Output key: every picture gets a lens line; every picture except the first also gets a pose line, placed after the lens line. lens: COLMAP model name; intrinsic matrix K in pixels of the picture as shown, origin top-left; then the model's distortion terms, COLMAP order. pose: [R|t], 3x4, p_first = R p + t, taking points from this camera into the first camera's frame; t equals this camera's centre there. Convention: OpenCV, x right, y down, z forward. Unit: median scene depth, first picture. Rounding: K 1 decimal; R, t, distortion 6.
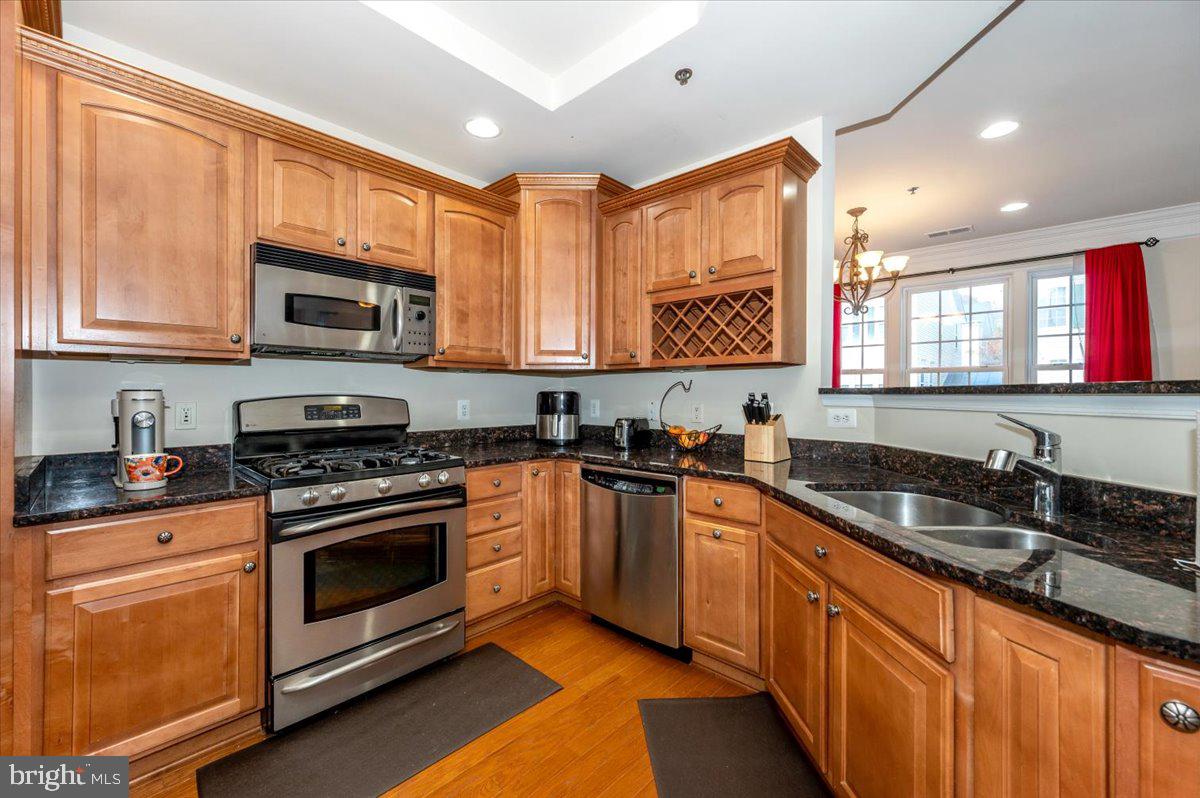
lens RADIAL K [[482.1, 0, 596.8], [0, 482.1, 394.0], [0, 0, 1]] dist [0.000618, 0.000084]
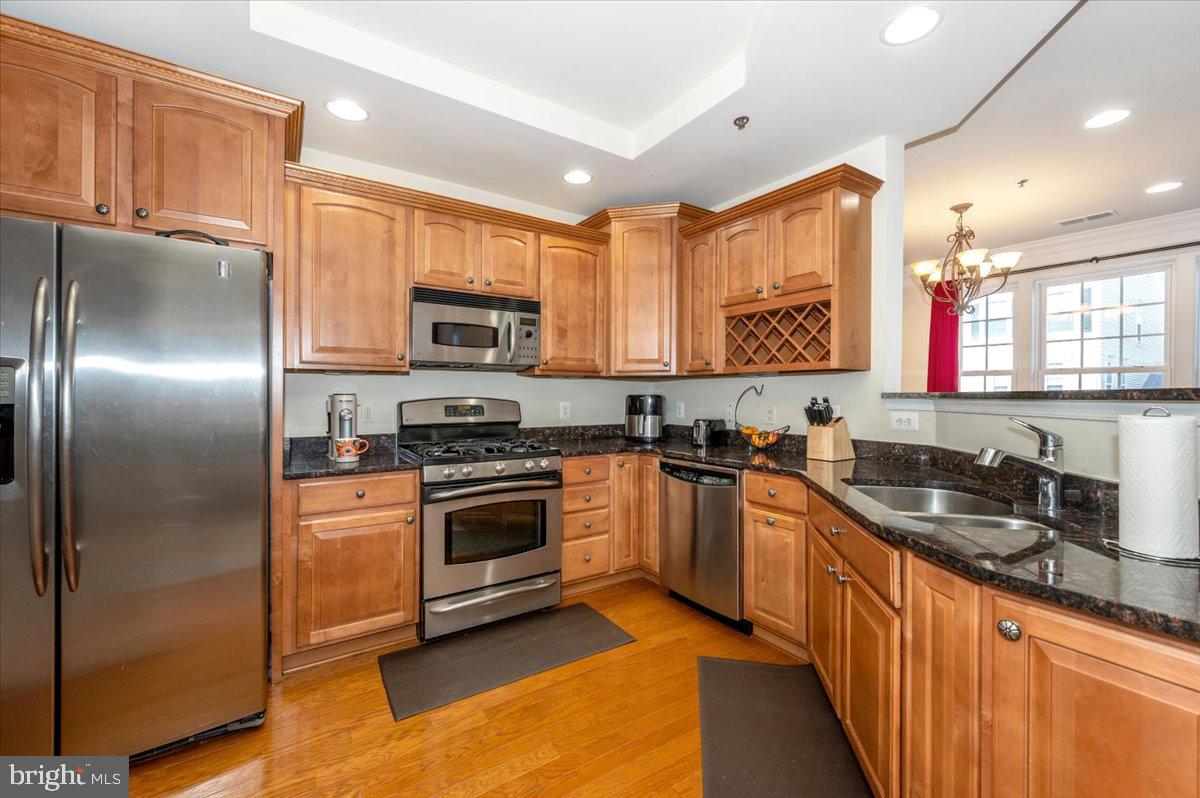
lens RADIAL K [[484.0, 0, 597.5], [0, 484.0, 396.1], [0, 0, 1]] dist [-0.000522, 0.000051]
pose [[0.972590, 0.002421, -0.232514, 0.103534], [-0.002369, 0.999997, 0.000501, -0.003670], [0.232515, 0.000064, 0.972593, -0.182657]]
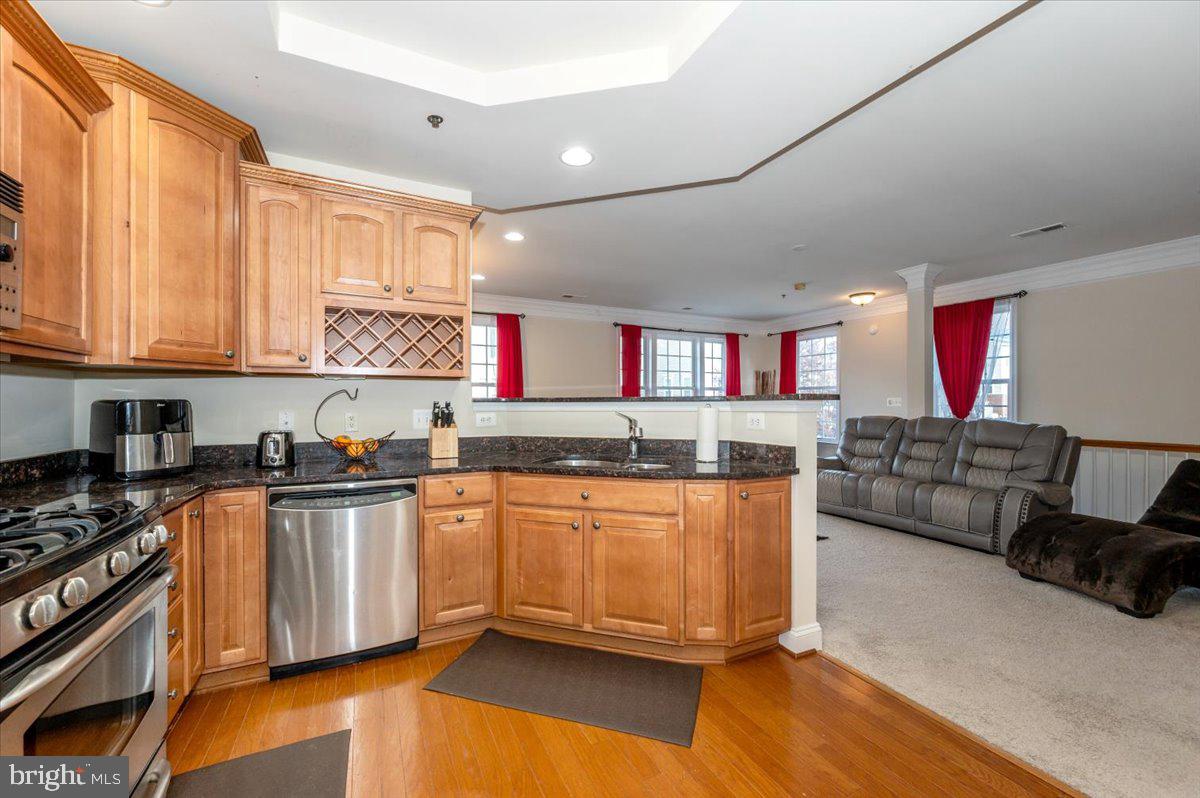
lens RADIAL K [[476.7, 0, 600.1], [0, 476.7, 401.7], [0, 0, 1]] dist [-0.000108, -0.000021]
pose [[0.348566, 0.000219, 0.937284, -0.656156], [0.004156, 0.999990, -0.001780, 0.002454], [-0.937275, 0.004515, 0.348562, 0.224275]]
